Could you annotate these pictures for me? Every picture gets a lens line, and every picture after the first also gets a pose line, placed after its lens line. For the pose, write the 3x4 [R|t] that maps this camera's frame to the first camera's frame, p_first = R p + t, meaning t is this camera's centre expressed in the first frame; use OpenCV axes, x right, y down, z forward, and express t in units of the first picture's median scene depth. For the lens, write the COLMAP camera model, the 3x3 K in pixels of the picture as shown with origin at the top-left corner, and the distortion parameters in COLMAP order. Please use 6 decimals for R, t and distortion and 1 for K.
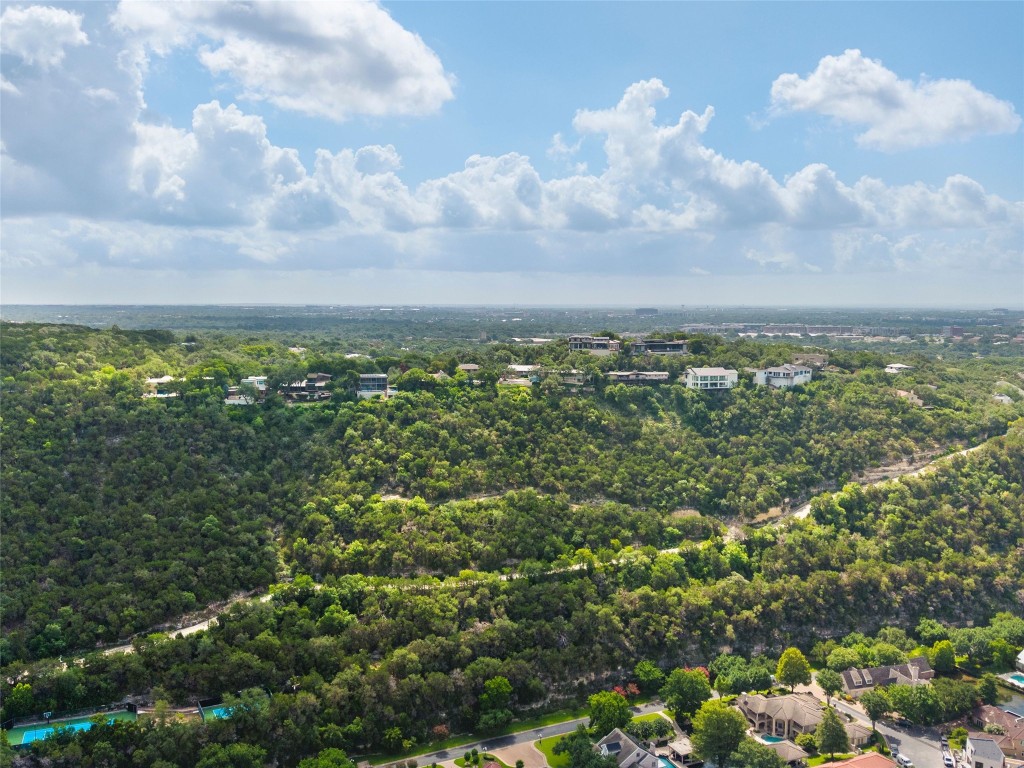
lens RADIAL K [[911.7, 0, 512.0], [0, 911.7, 384.0], [0, 0, 1]] dist [0.090609, -0.211872]
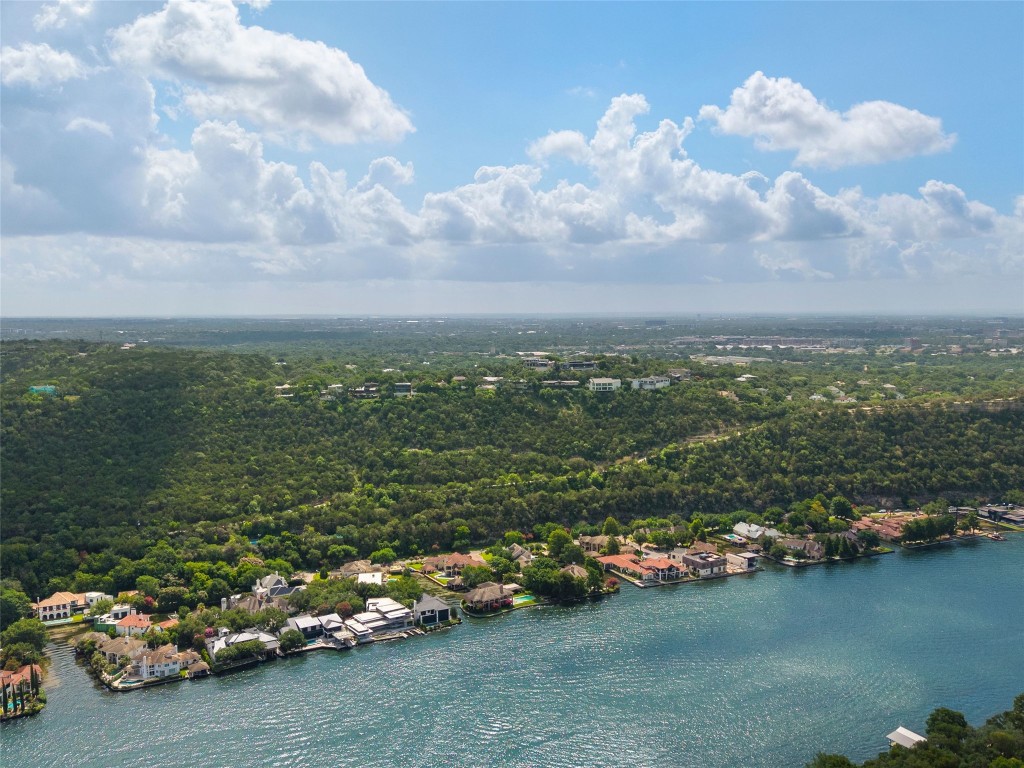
lens RADIAL K [[895.3, 0, 512.0], [0, 895.3, 384.0], [0, 0, 1]] dist [0.114729, -0.205477]
pose [[0.999627, -0.004285, -0.026985, 0.110669], [0.004051, 0.999954, -0.008718, 0.007584], [0.027022, 0.008605, 0.999598, -0.765201]]
